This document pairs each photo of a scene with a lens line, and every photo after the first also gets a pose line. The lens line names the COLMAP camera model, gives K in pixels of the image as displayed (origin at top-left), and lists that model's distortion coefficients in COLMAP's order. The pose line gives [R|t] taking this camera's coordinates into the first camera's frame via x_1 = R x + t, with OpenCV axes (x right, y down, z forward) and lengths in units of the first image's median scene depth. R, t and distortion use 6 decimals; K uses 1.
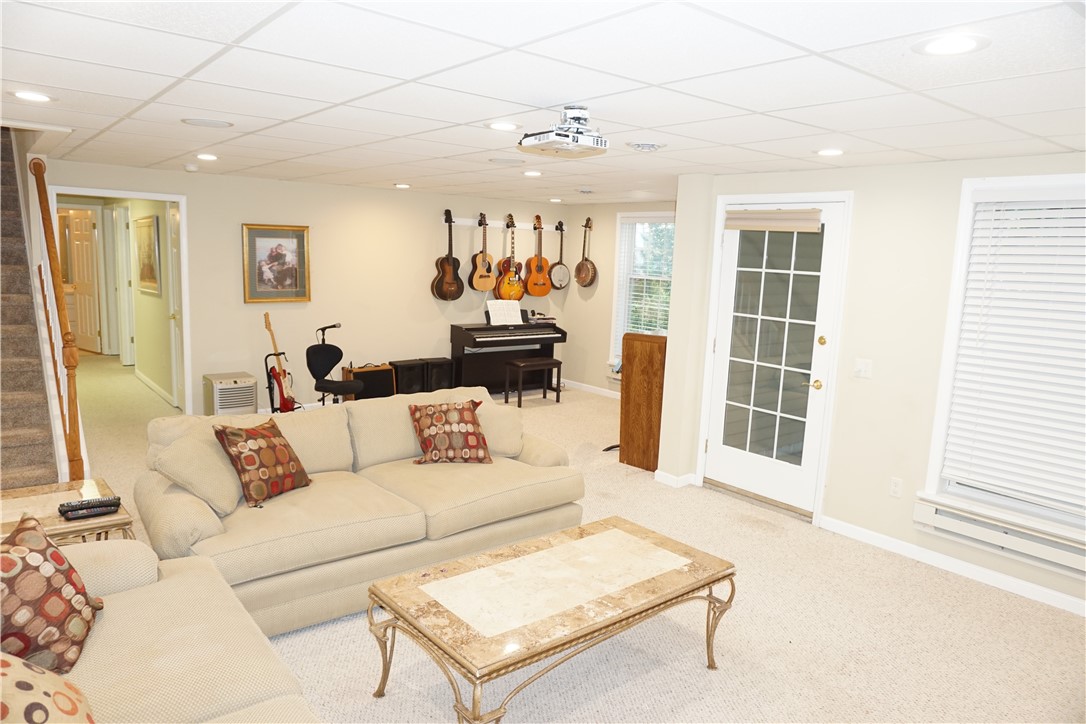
lens RADIAL K [[728.4, 0, 540.7], [0, 728.4, 364.2], [0, 0, 1]] dist [-0.033866, 0.001143]
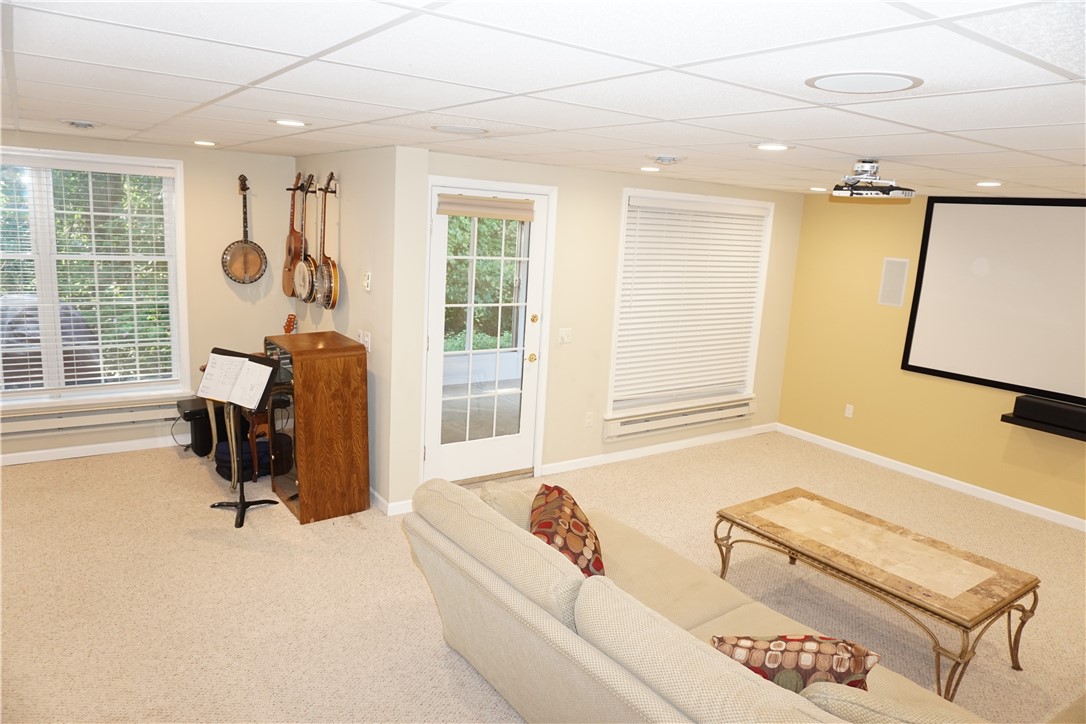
lens RADIAL K [[728.4, 0, 539.4], [0, 728.4, 363.3], [0, 0, 1]] dist [-0.033866, 0.001143]
pose [[0.070384, -0.228054, 0.971101, -0.693874], [0.099297, 0.970282, 0.220664, -0.204983], [-0.992565, 0.080896, 0.090938, 0.858664]]
